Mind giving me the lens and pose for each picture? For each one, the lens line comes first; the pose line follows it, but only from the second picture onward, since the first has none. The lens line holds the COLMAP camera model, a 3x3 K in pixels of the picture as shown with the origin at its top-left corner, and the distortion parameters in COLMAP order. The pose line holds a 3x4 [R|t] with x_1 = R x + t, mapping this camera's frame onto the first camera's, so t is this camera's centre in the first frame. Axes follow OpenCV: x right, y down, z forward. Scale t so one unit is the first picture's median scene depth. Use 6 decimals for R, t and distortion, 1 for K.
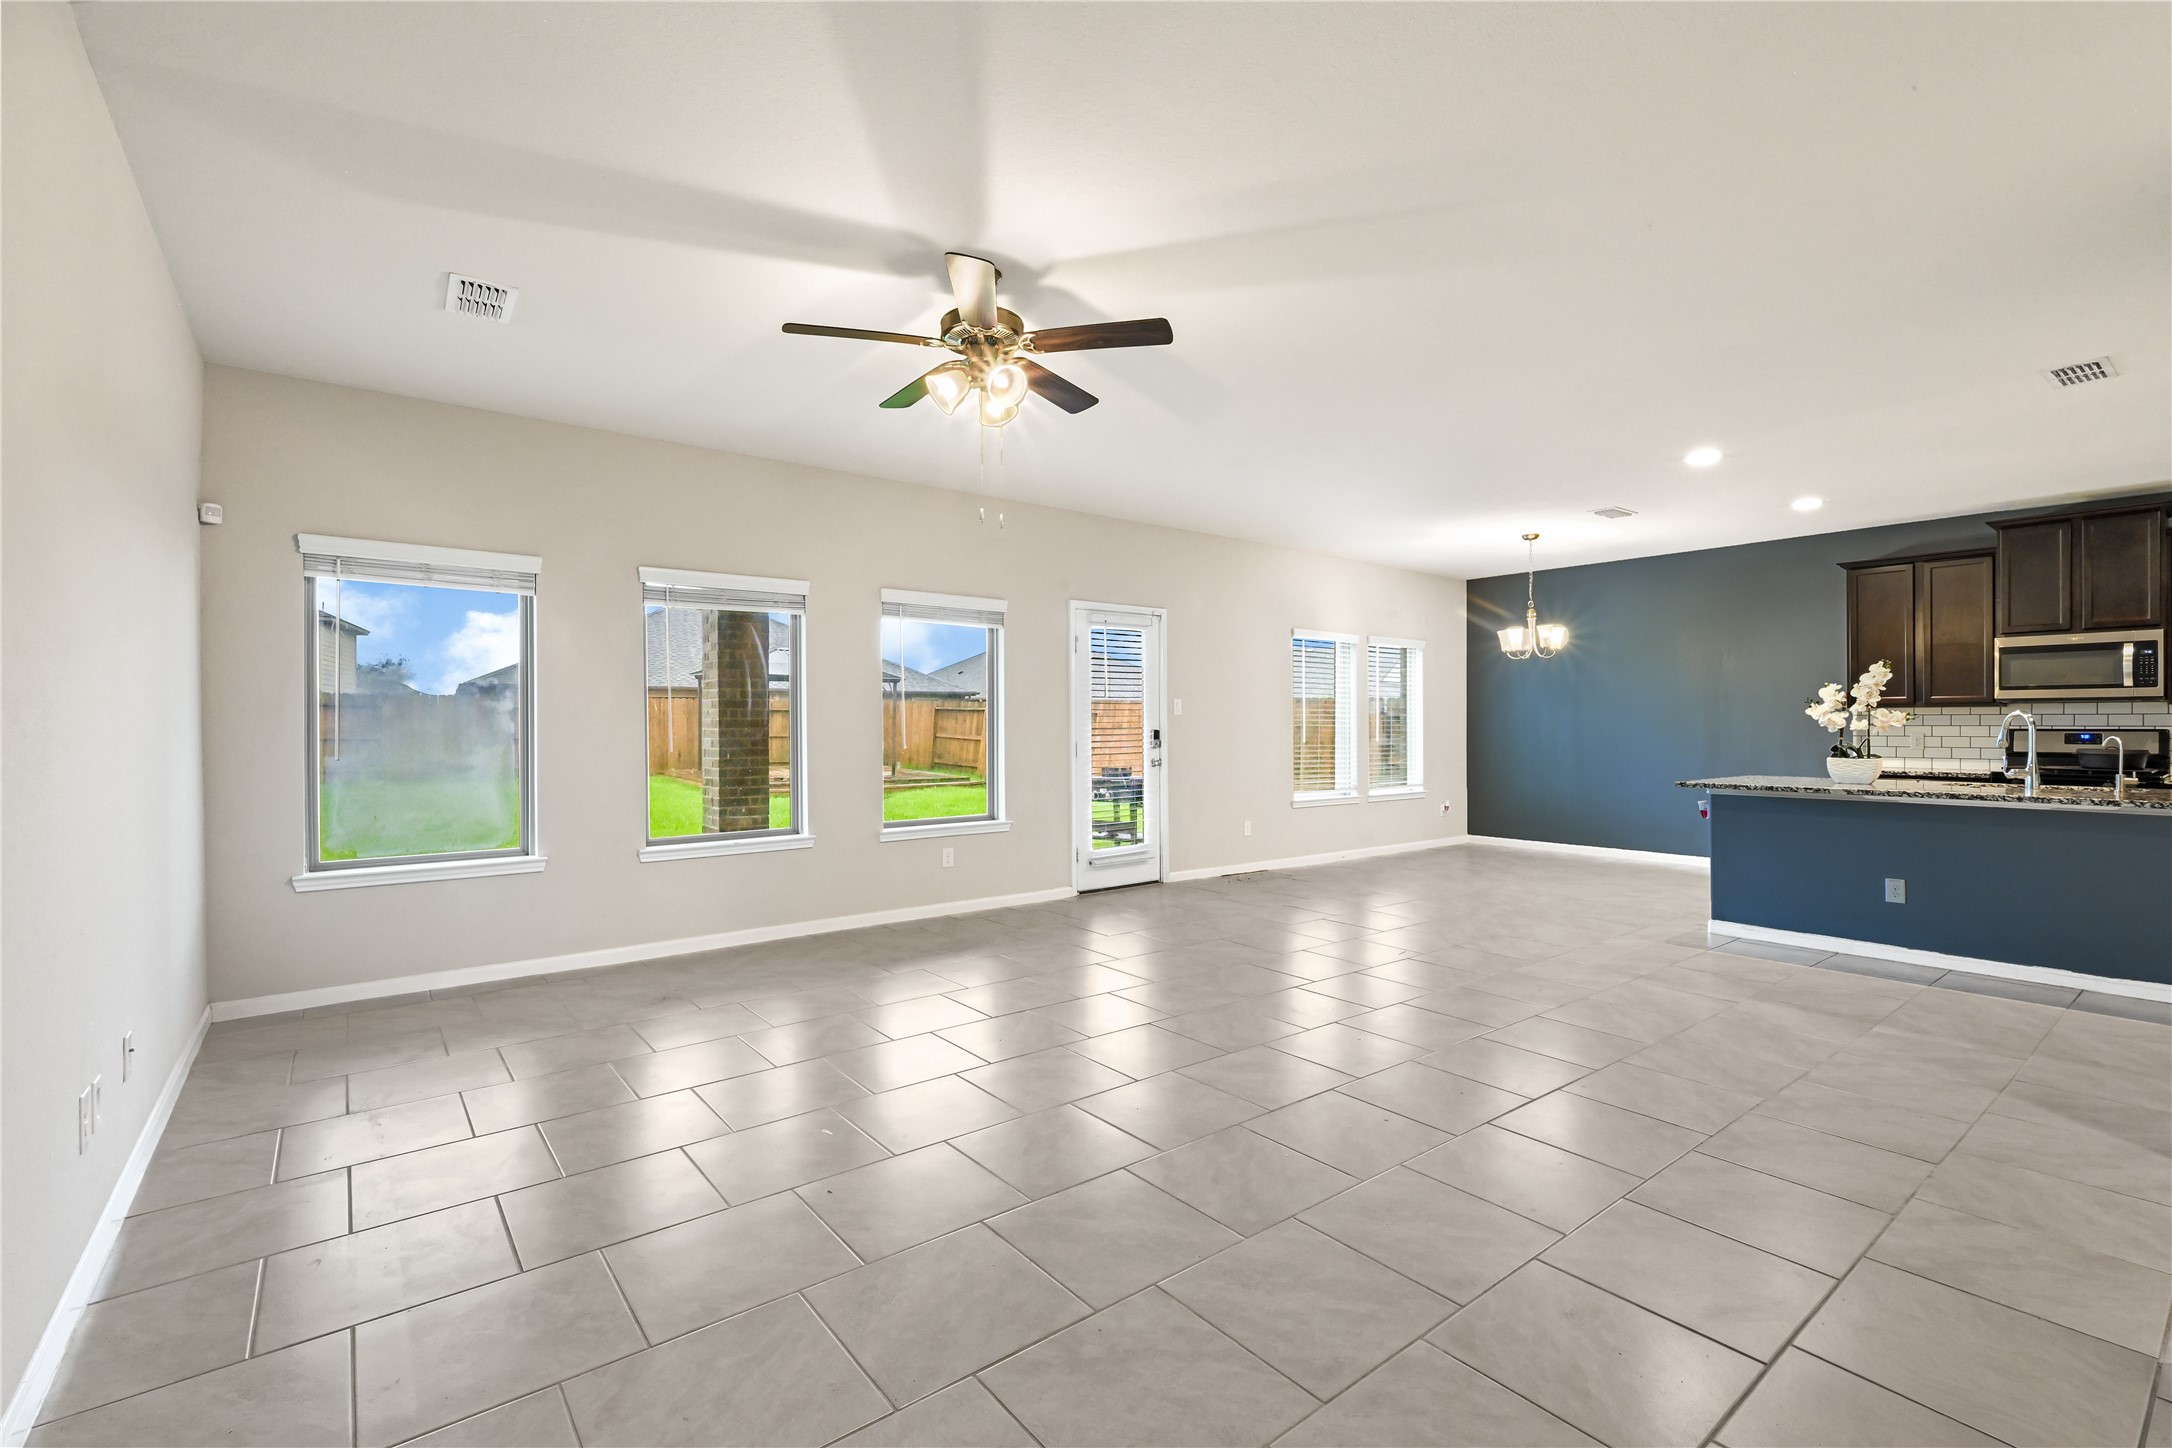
lens RADIAL K [[948.6, 0, 1086.0], [0, 948.6, 724.0], [0, 0, 1]] dist [0.001276, 0.000146]
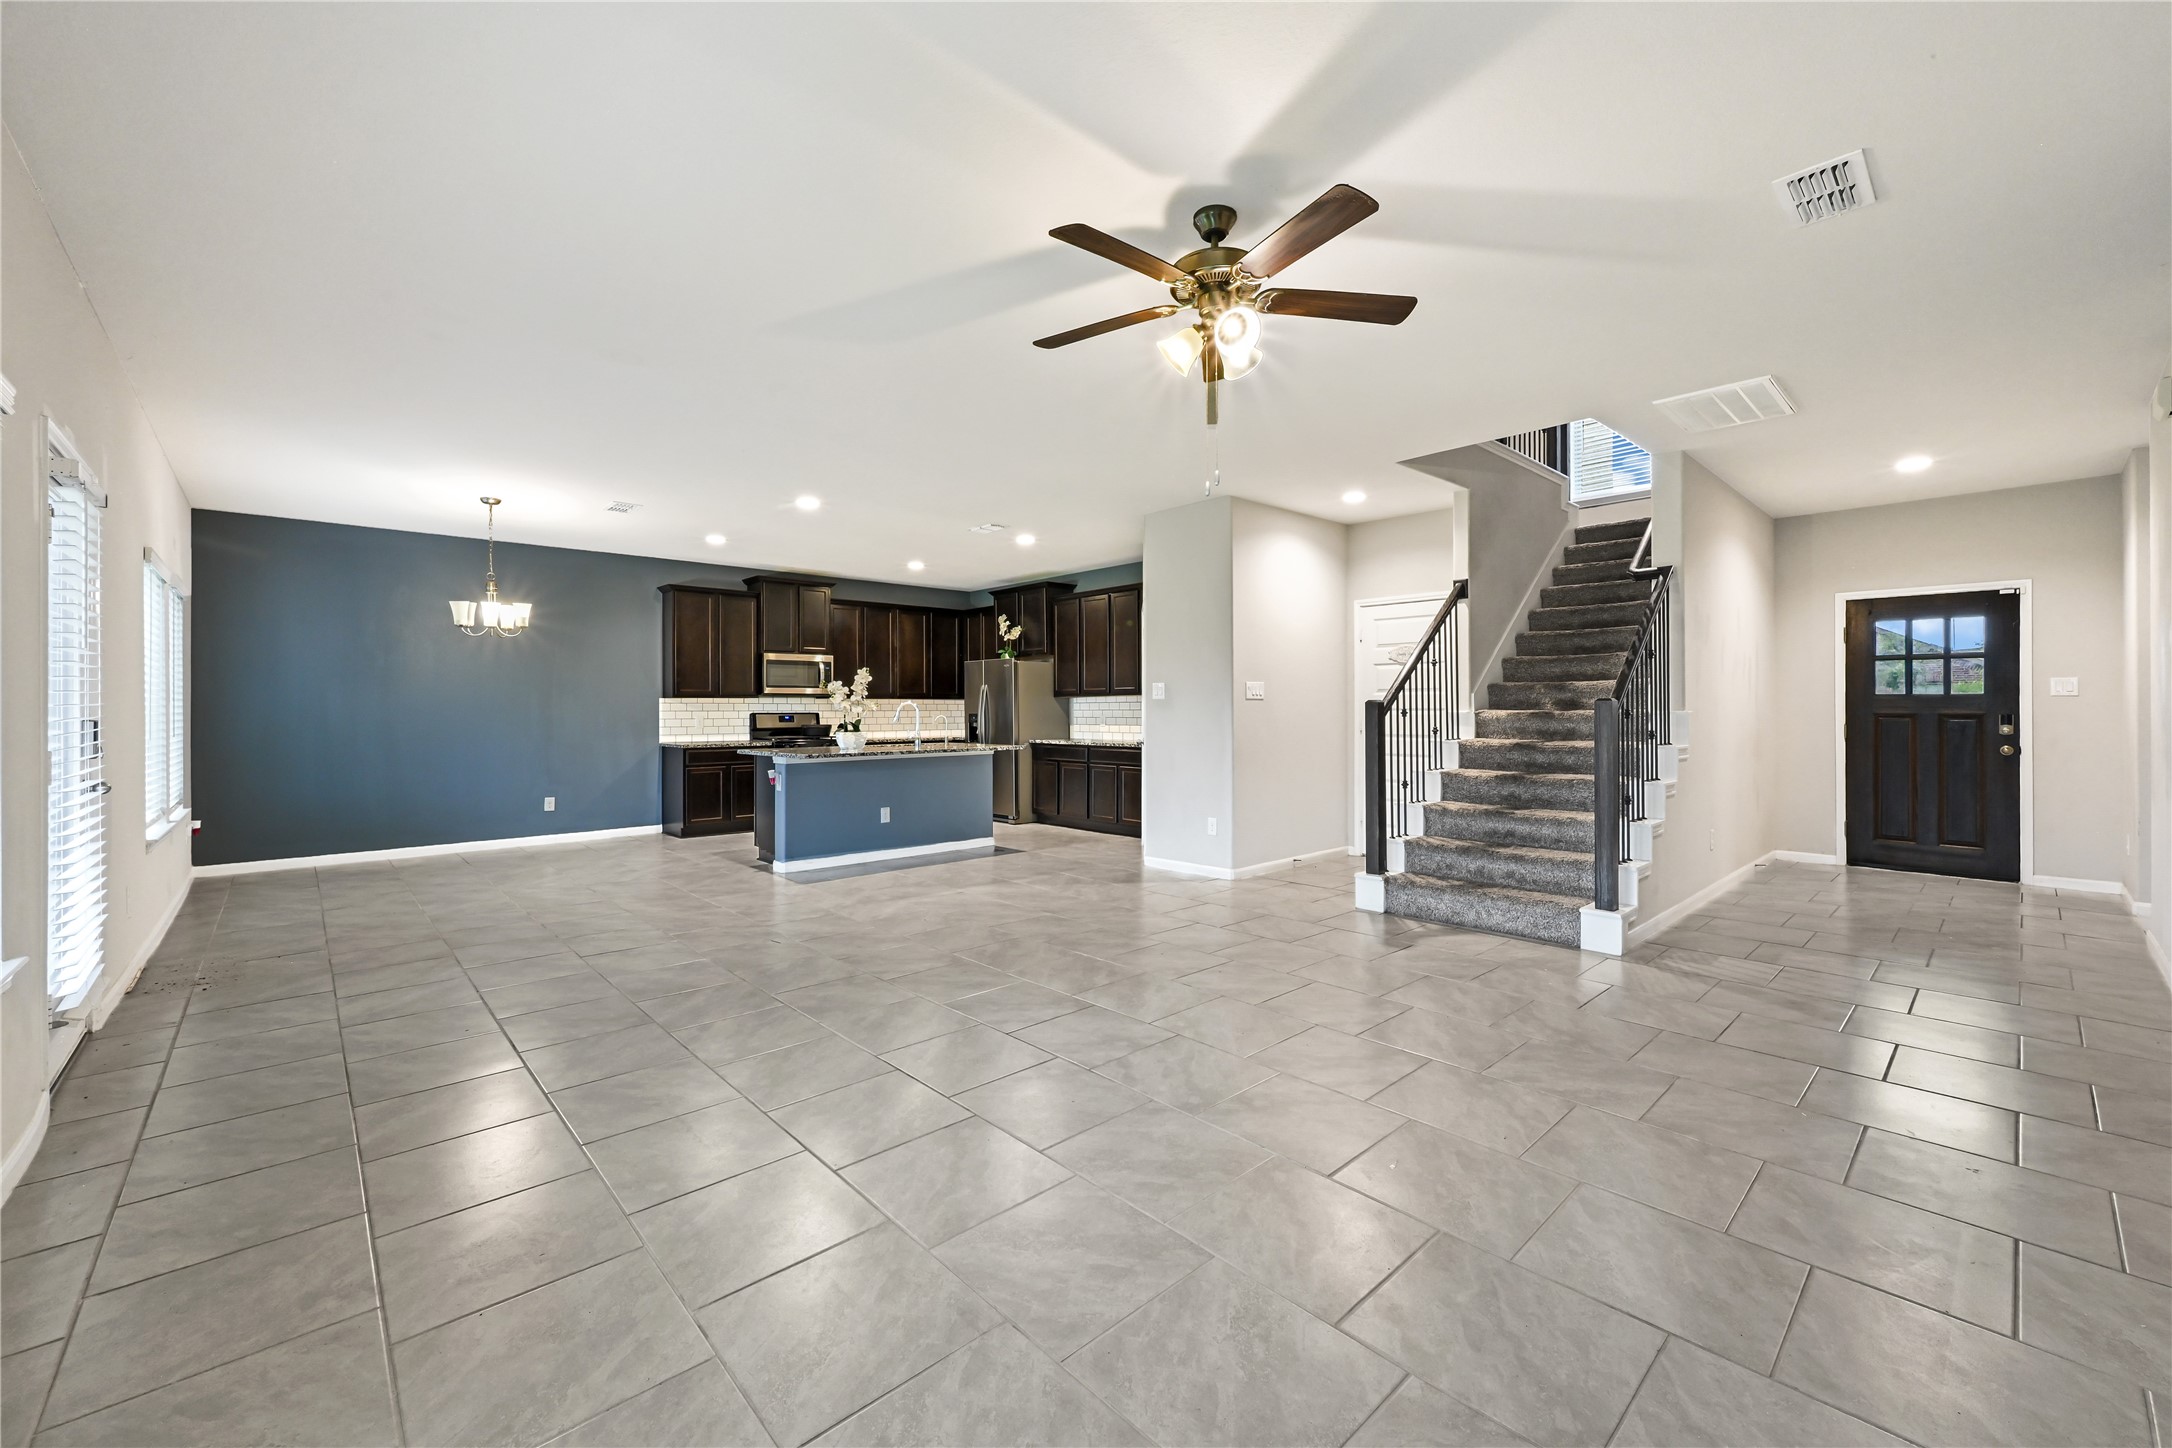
lens RADIAL K [[869.8, 0, 1092.9], [0, 869.8, 708.7], [0, 0, 1]] dist [-0.002498, -0.000081]
pose [[-0.083182, 0.002254, 0.996532, -0.513356], [0.002800, 0.999994, -0.002028, 0.002768], [-0.996530, 0.002622, -0.083187, 0.651451]]
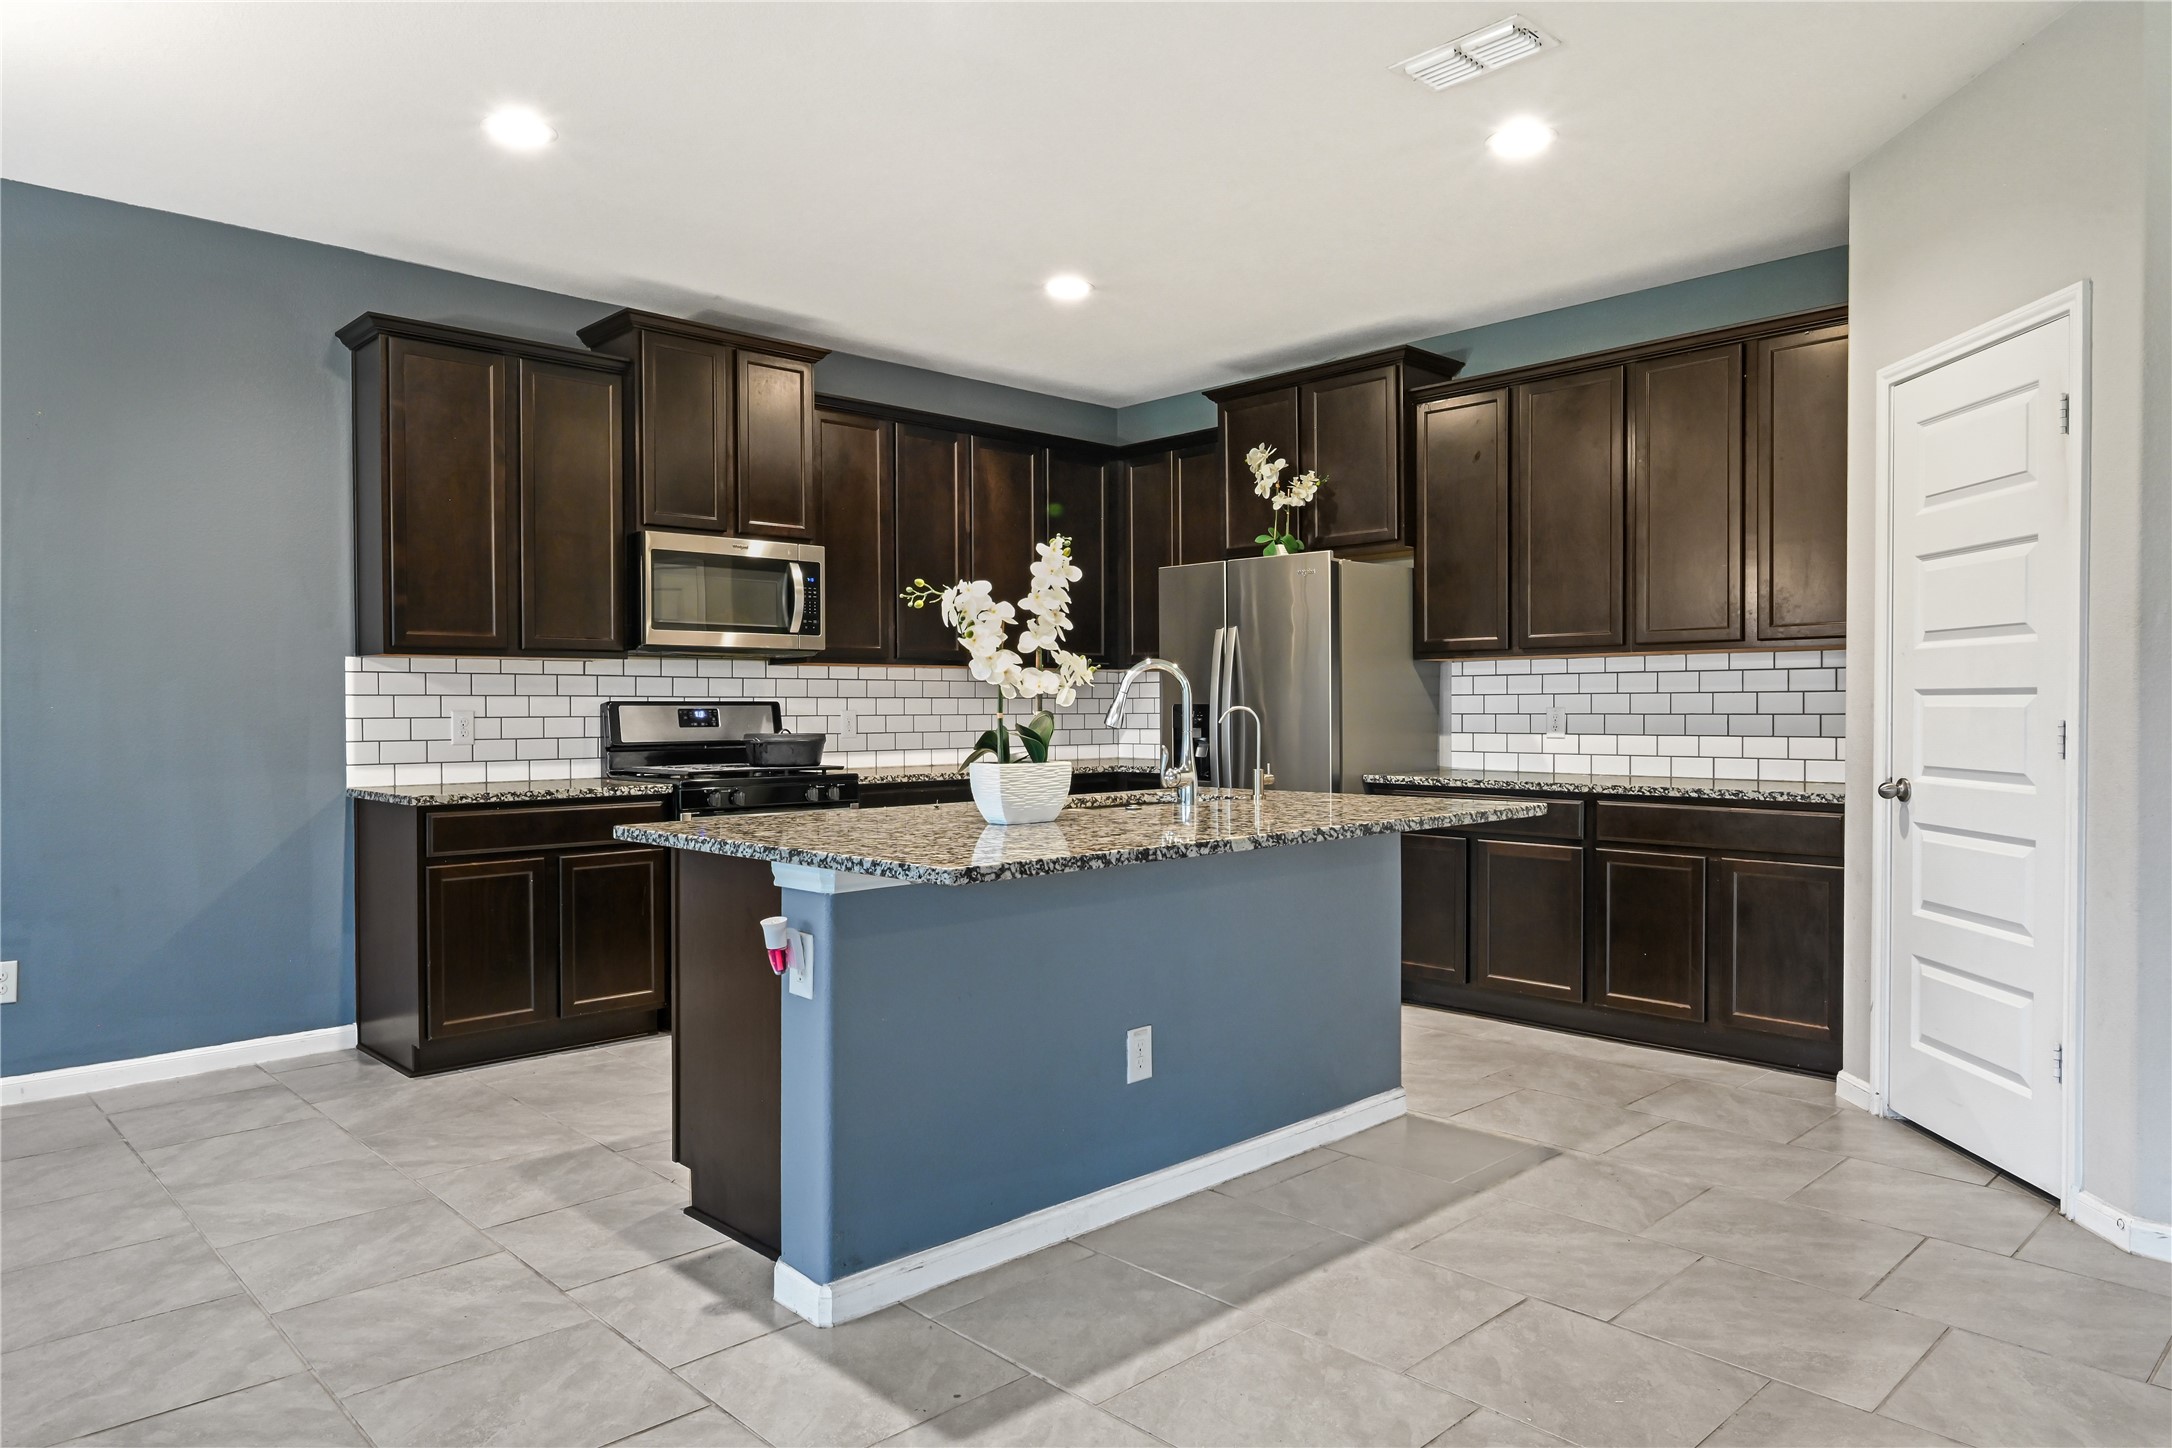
lens RADIAL K [[1369.0, 0, 1086.0], [0, 1369.0, 724.0], [0, 0, 1]] dist [-0.003381, -0.000501]
pose [[-0.100398, -0.011222, 0.994884, 0.182866], [0.003300, 0.999927, 0.011612, 0.010931], [-0.994942, 0.004449, -0.100354, 0.912876]]
